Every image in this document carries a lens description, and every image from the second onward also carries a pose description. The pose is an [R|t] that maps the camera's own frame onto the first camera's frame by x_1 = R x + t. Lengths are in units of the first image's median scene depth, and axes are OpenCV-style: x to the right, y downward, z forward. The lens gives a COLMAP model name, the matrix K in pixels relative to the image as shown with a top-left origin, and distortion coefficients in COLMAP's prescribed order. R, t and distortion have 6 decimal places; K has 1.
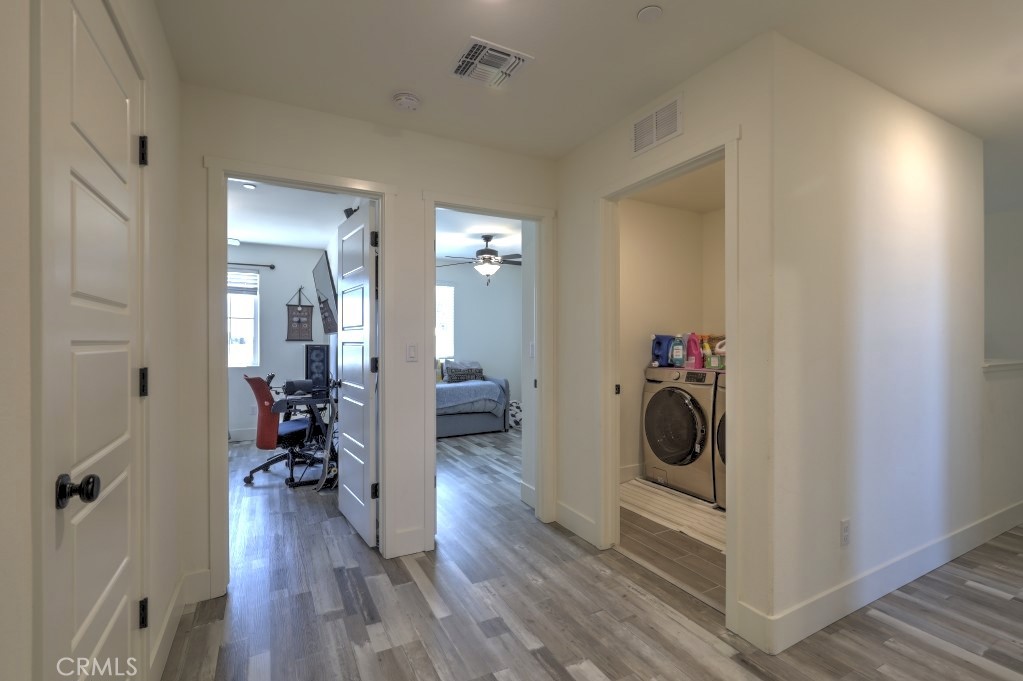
lens RADIAL K [[459.5, 0, 511.5], [0, 459.5, 340.5], [0, 0, 1]] dist [0.000357, -0.000349]
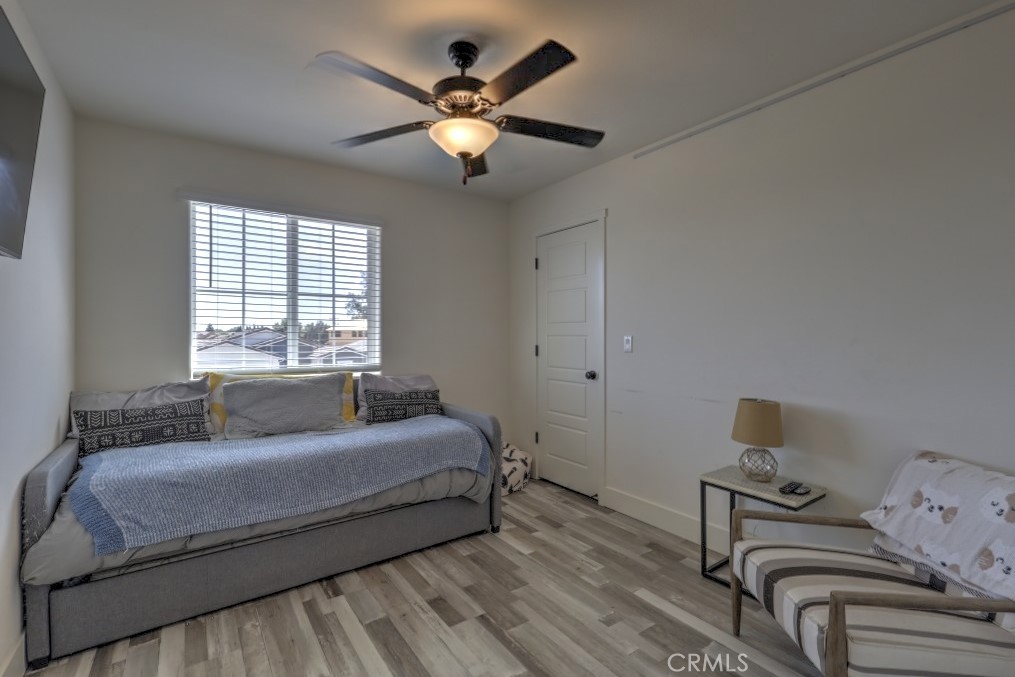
lens RADIAL K [[456.0, 0, 507.5], [0, 456.0, 338.5], [0, 0, 1]] dist [0.000357, -0.000349]
pose [[0.993095, -0.004580, 0.117224, -0.053304], [0.002258, 0.999799, 0.019934, -0.004577], [-0.117292, -0.019532, 0.992905, 0.562741]]
